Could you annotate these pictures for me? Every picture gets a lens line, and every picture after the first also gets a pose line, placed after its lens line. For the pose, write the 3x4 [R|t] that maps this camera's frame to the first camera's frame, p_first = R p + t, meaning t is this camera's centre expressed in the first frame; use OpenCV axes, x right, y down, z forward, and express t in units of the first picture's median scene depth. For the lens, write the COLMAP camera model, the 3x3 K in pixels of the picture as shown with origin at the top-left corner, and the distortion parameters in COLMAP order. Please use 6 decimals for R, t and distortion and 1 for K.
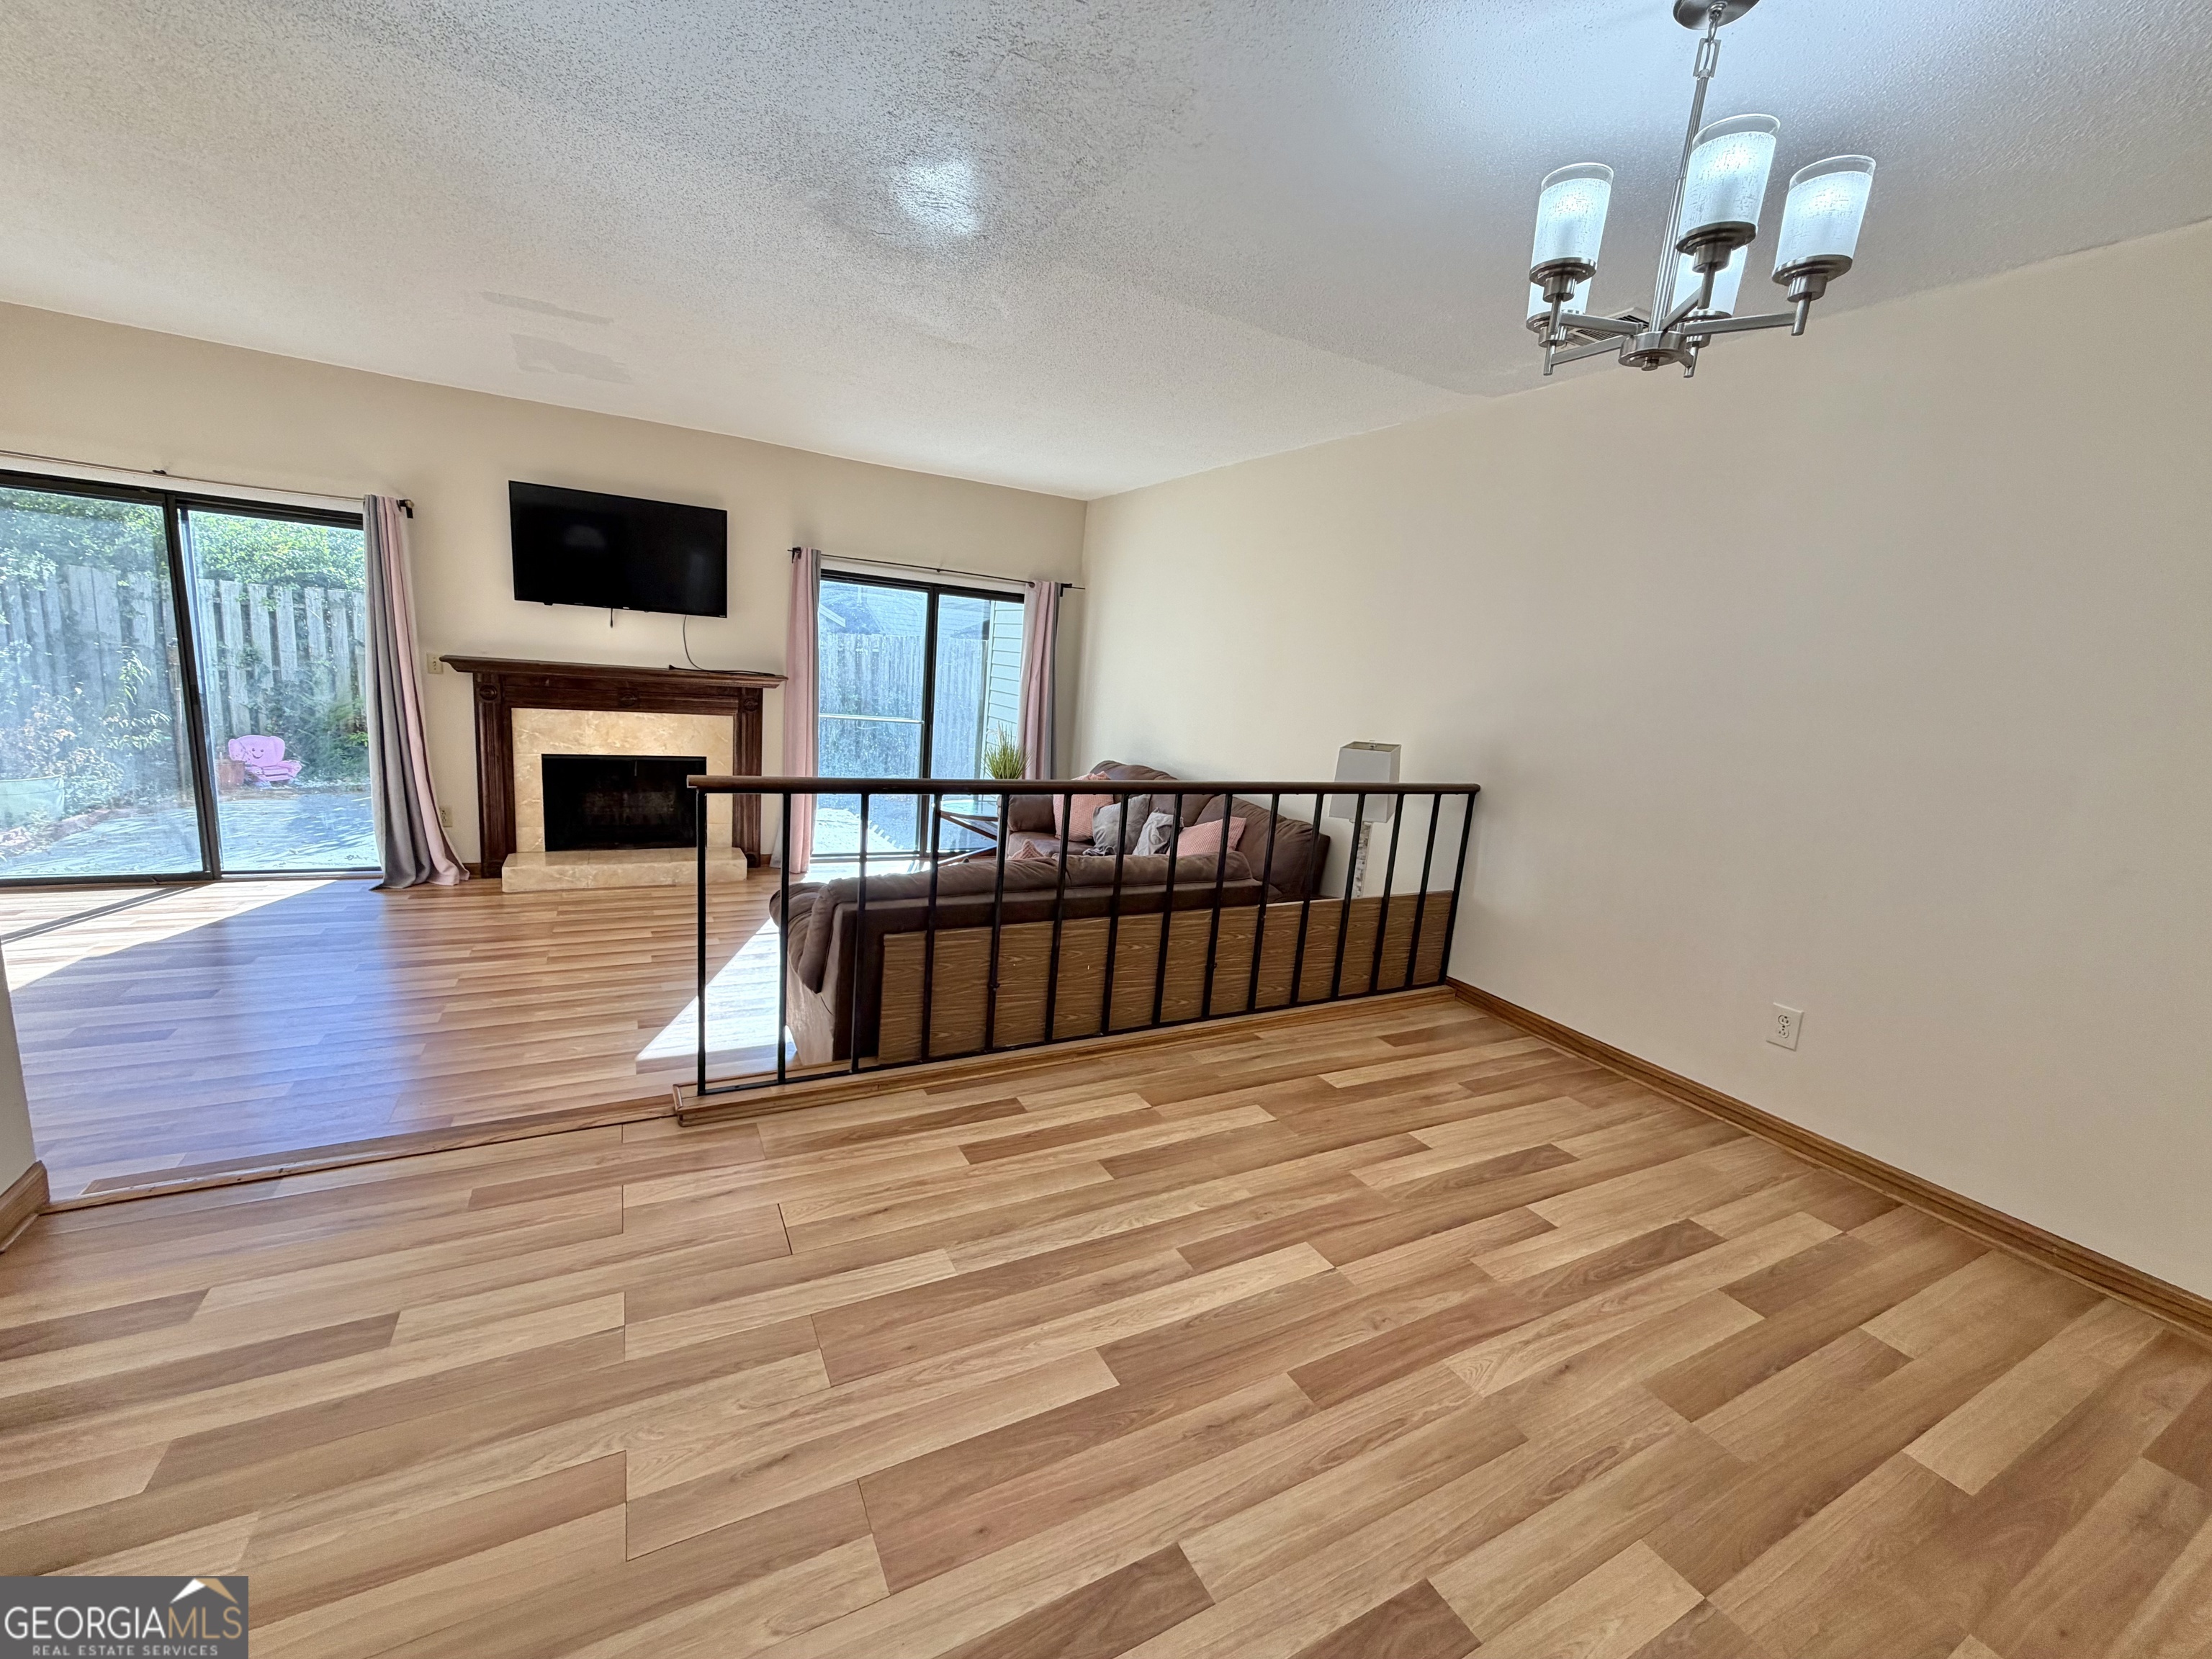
lens RADIAL K [[878.2, 0, 1098.8], [0, 878.2, 829.6], [0, 0, 1]] dist [-0.000689, 0.000270]
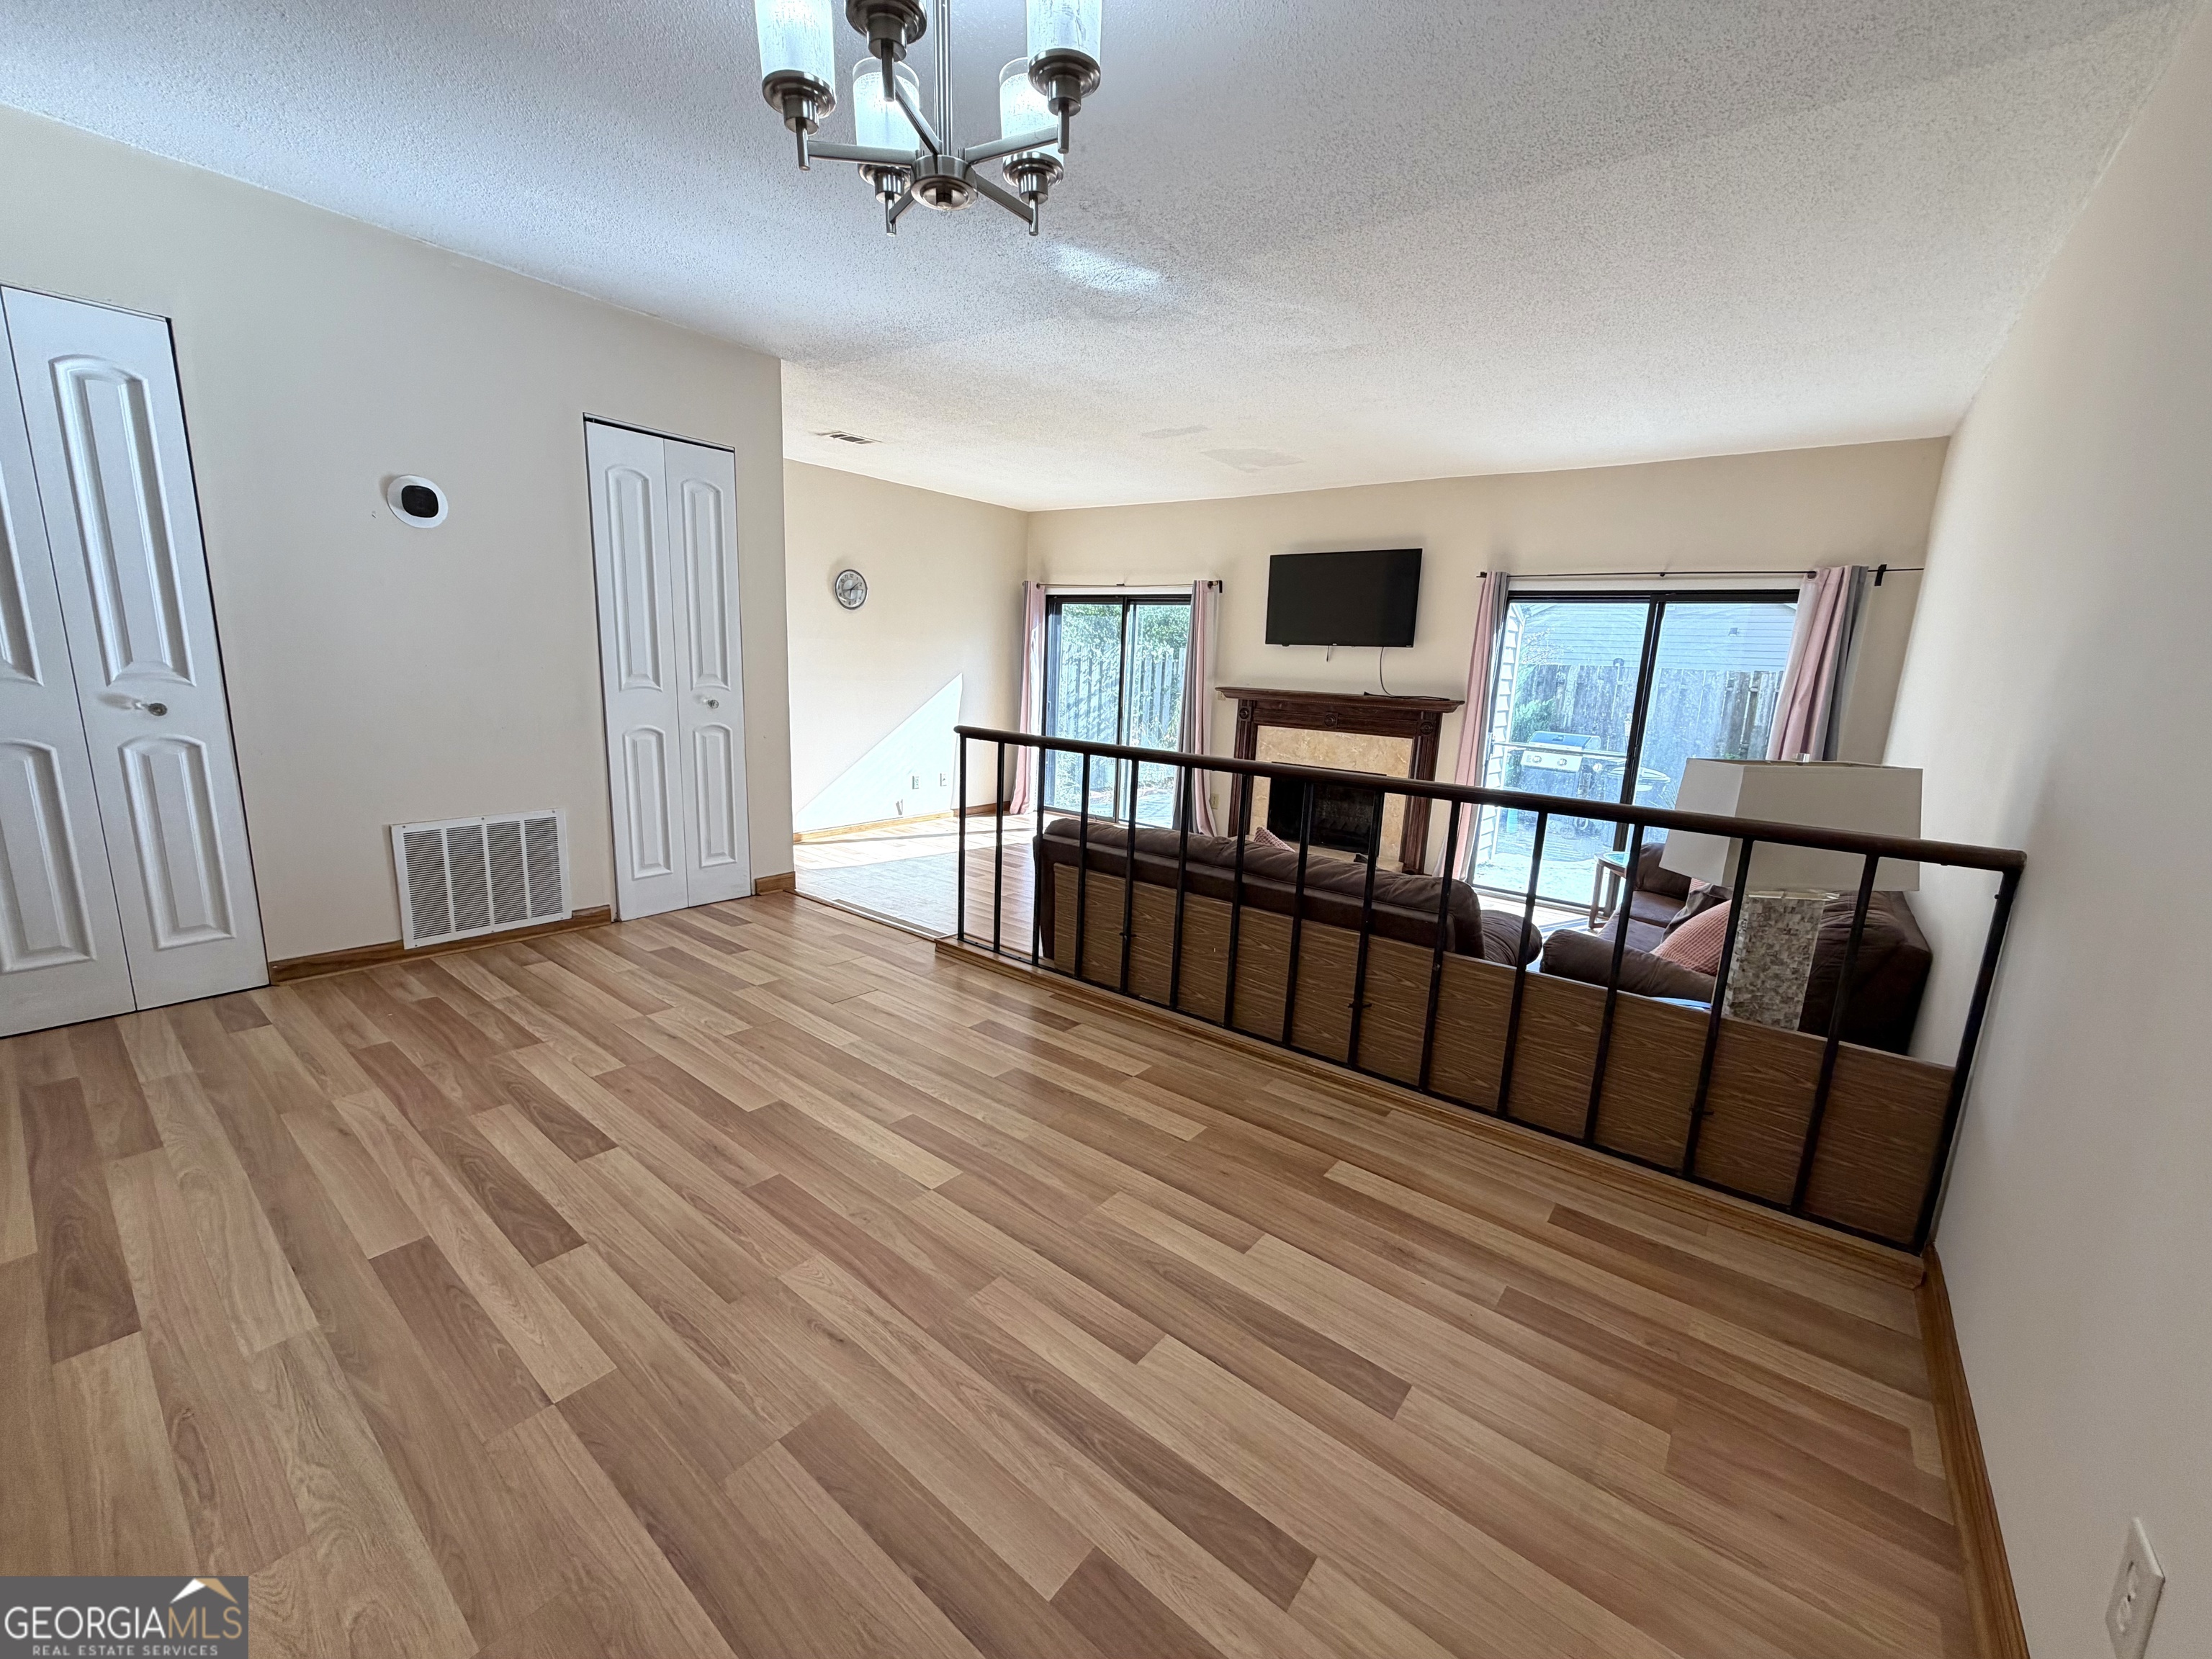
lens RADIAL K [[878.2, 0, 1101.1], [0, 878.2, 828.3], [0, 0, 1]] dist [-0.000689, 0.000270]
pose [[0.405562, 0.113099, -0.907043, 0.850007], [-0.183466, 0.982194, 0.040437, 0.008152], [0.895466, 0.150011, 0.419091, 0.477654]]
